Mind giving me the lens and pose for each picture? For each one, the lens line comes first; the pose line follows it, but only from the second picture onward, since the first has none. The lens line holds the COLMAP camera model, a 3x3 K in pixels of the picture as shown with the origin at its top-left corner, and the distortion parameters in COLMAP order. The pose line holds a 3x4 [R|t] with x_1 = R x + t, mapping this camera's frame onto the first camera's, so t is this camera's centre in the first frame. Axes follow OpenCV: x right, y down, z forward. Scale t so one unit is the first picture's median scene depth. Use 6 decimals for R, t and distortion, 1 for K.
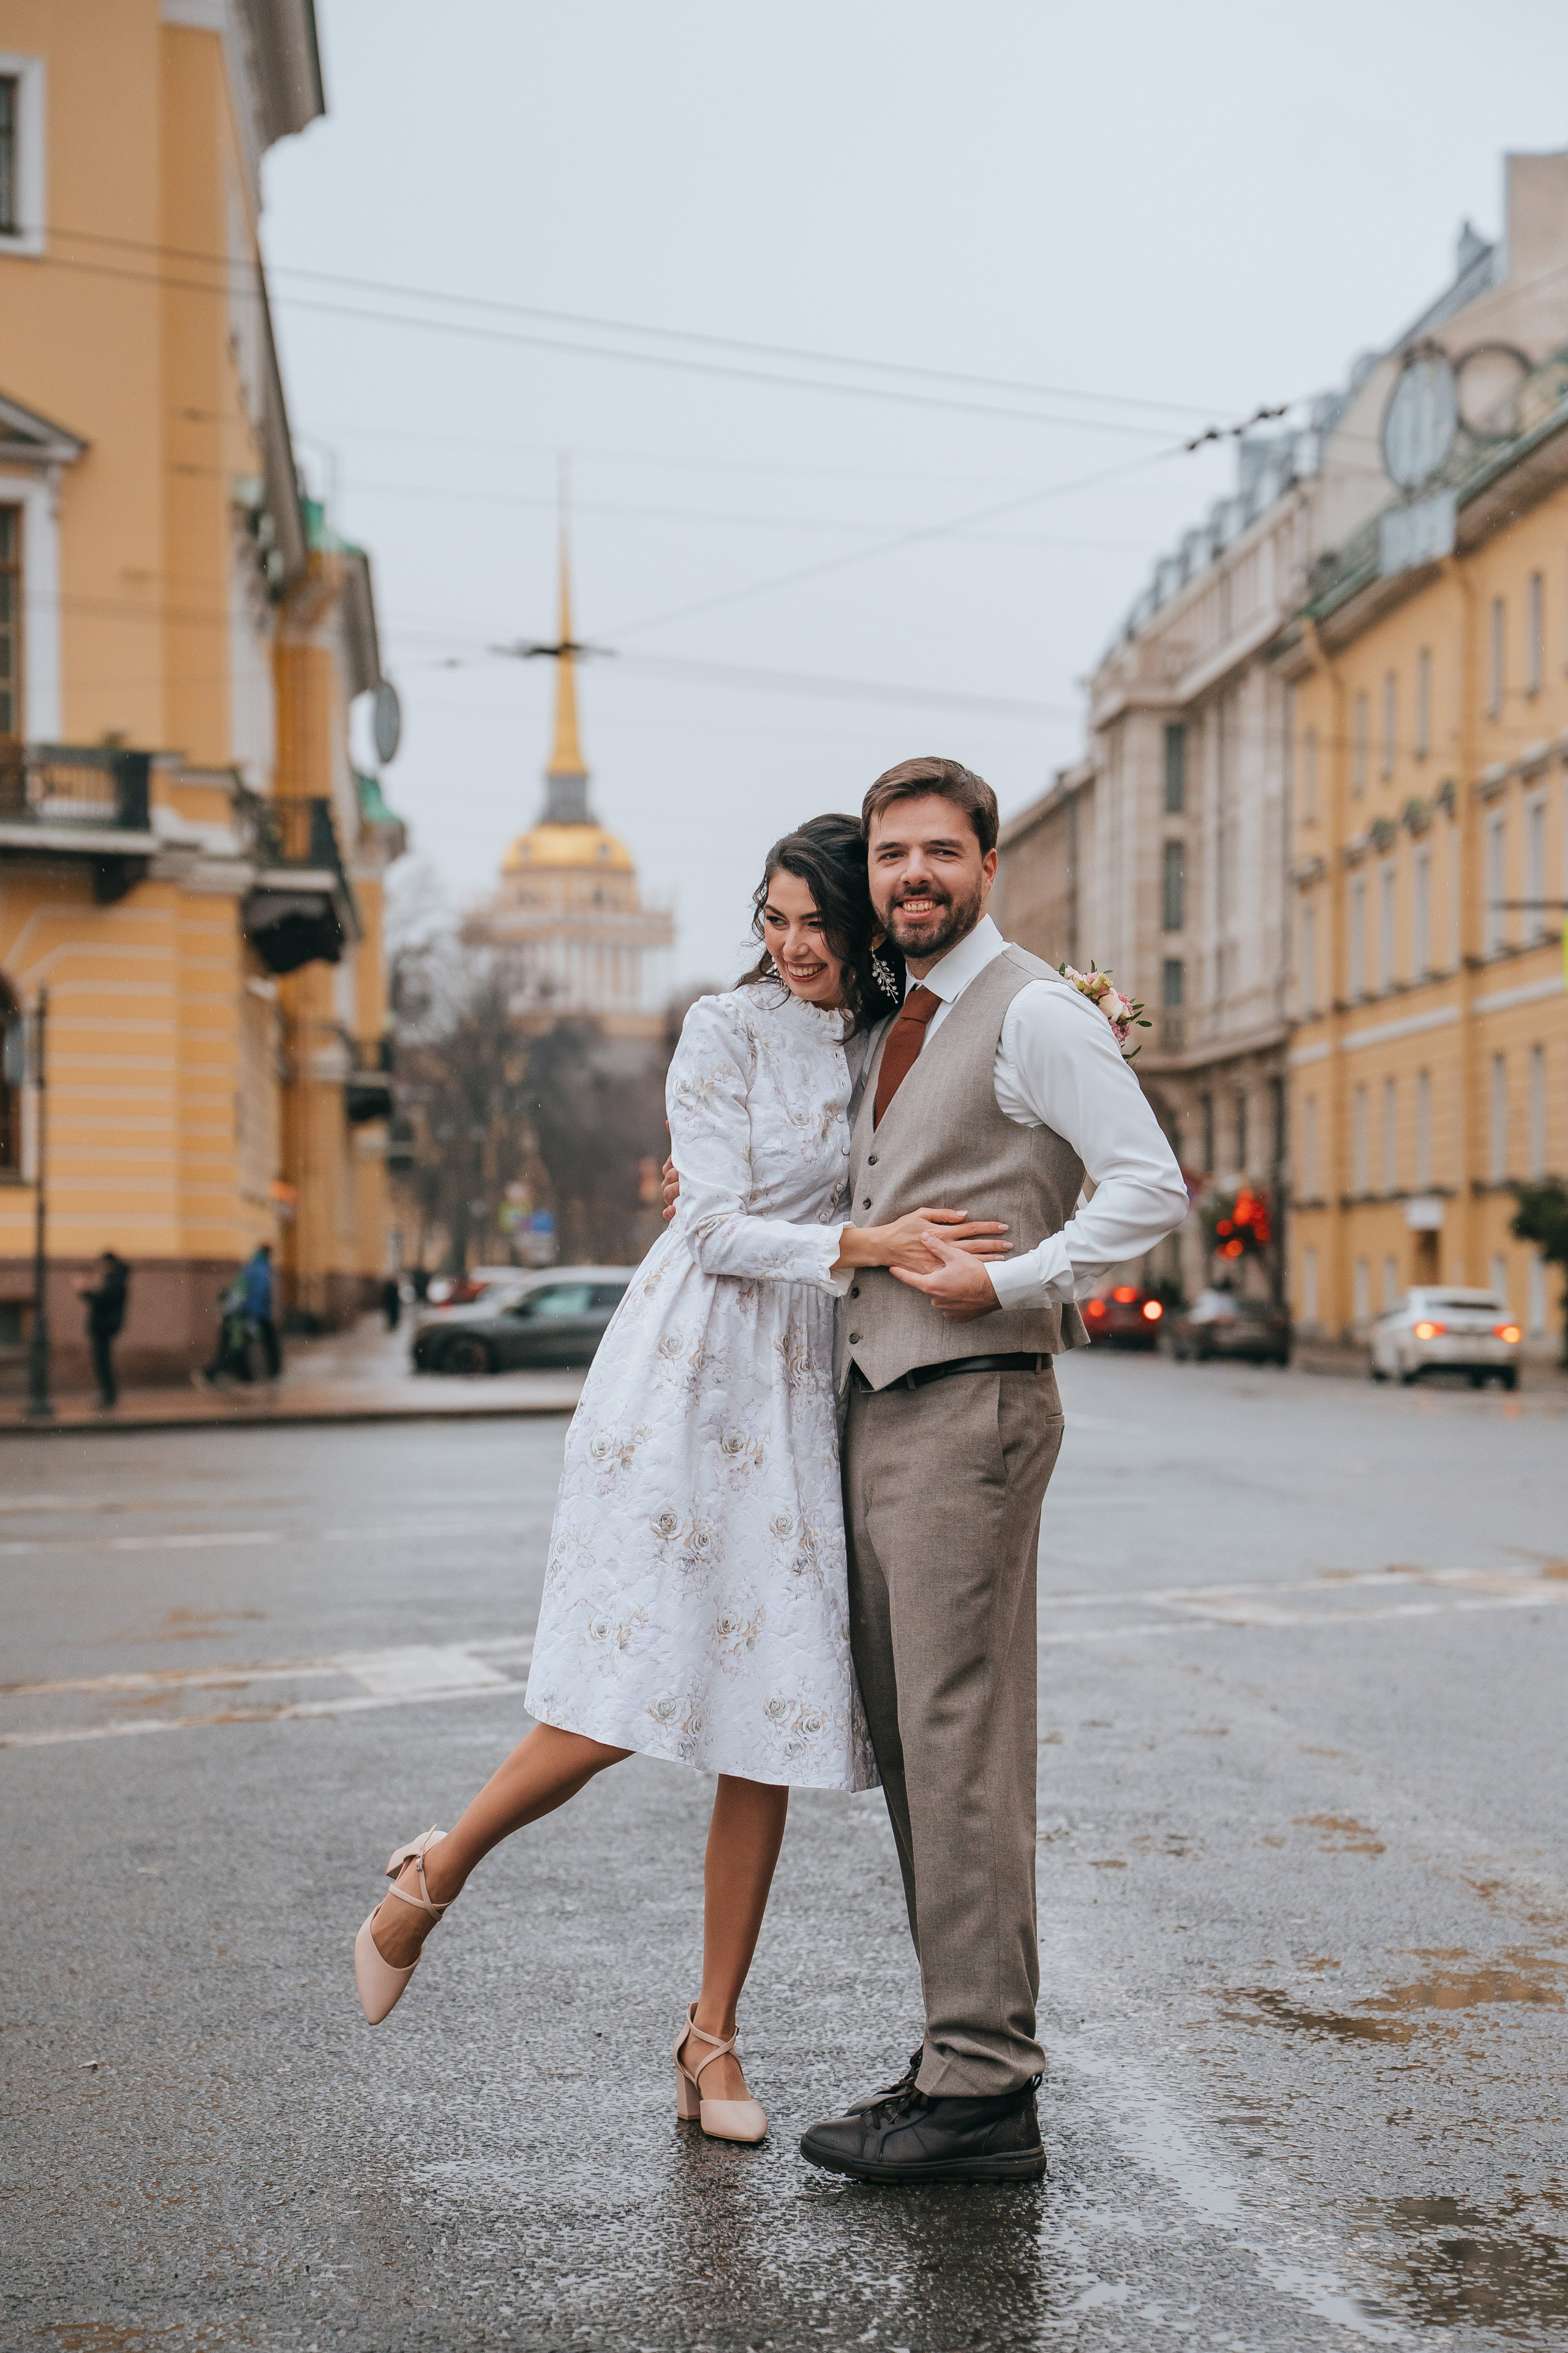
lens RADIAL K [[4754.2, 0, 780.3], [0, 4754.2, 1178.7], [0, 0, 1]] dist [0.323363, 0.000000]
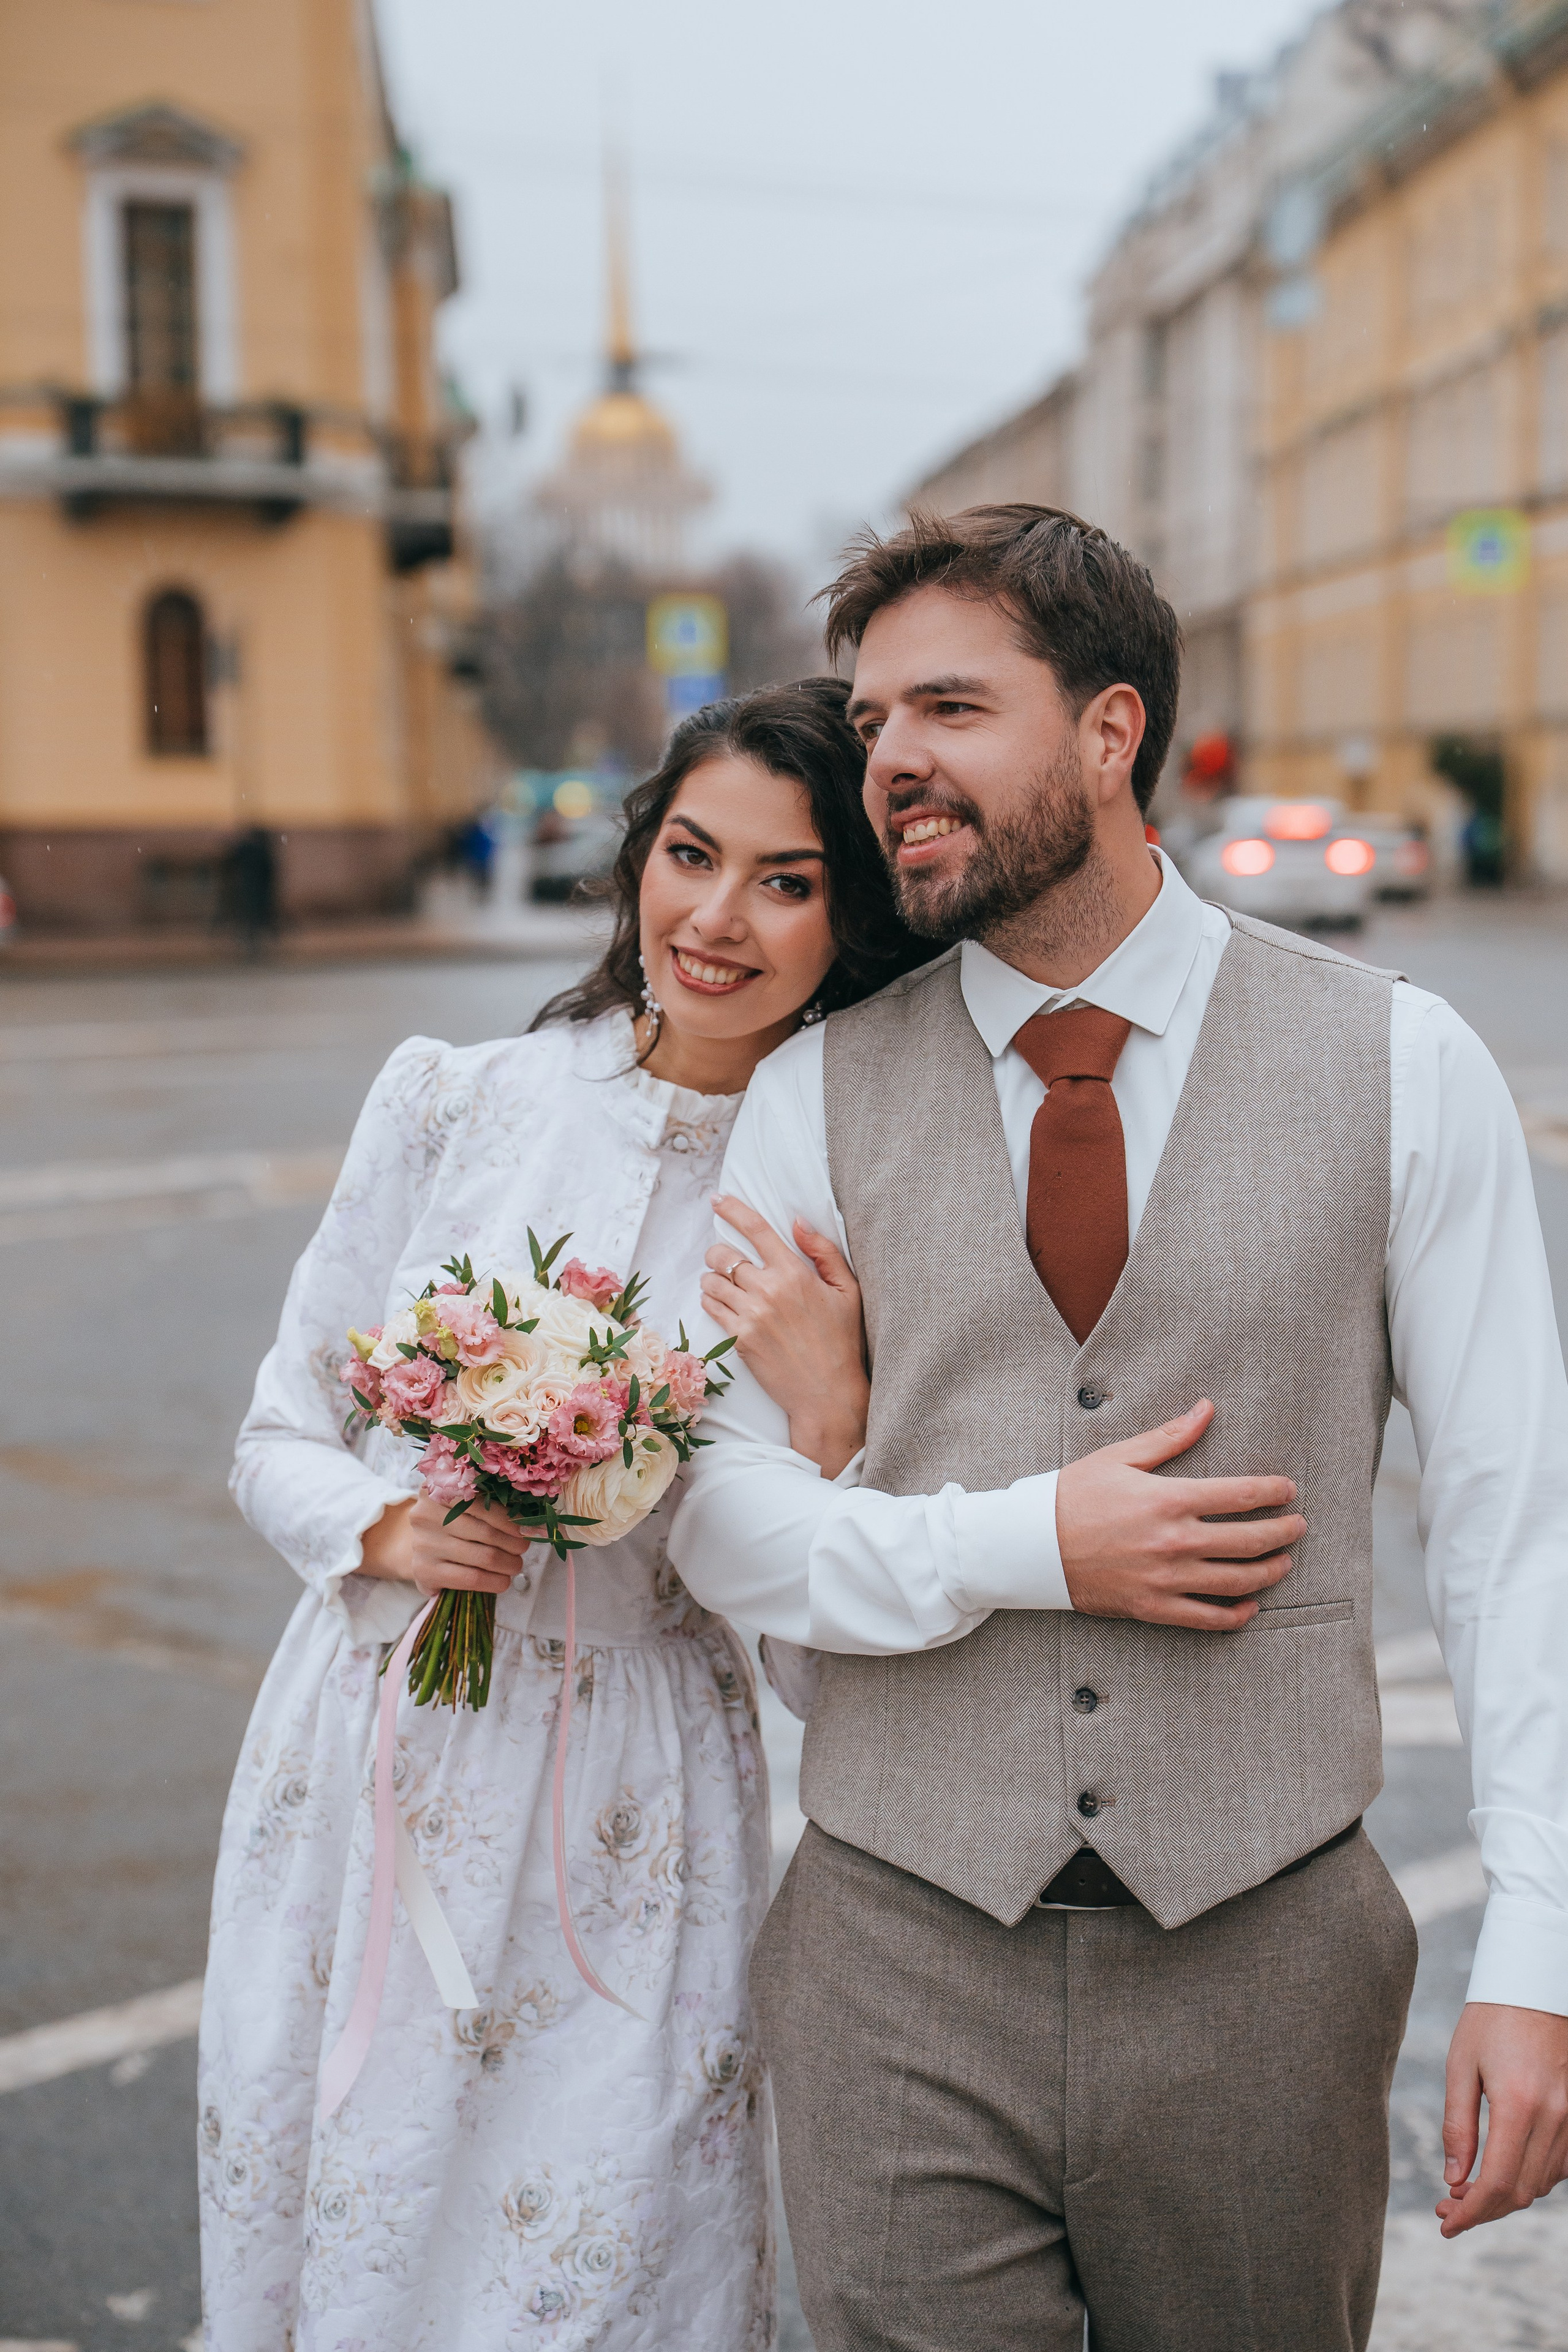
lens RADIAL K [[4501.2, 0, 784.0], [0, 4501.2, 1177.5], [0, 0, 1]] dist [-0.008035, 0.000000]
pose [[0.999953, -0.006334, -0.007305, -0.000386], [0.007090, 0.994059, 0.108615, -0.011609], [0.006574, -0.108662, 0.994057, -0.127931]]
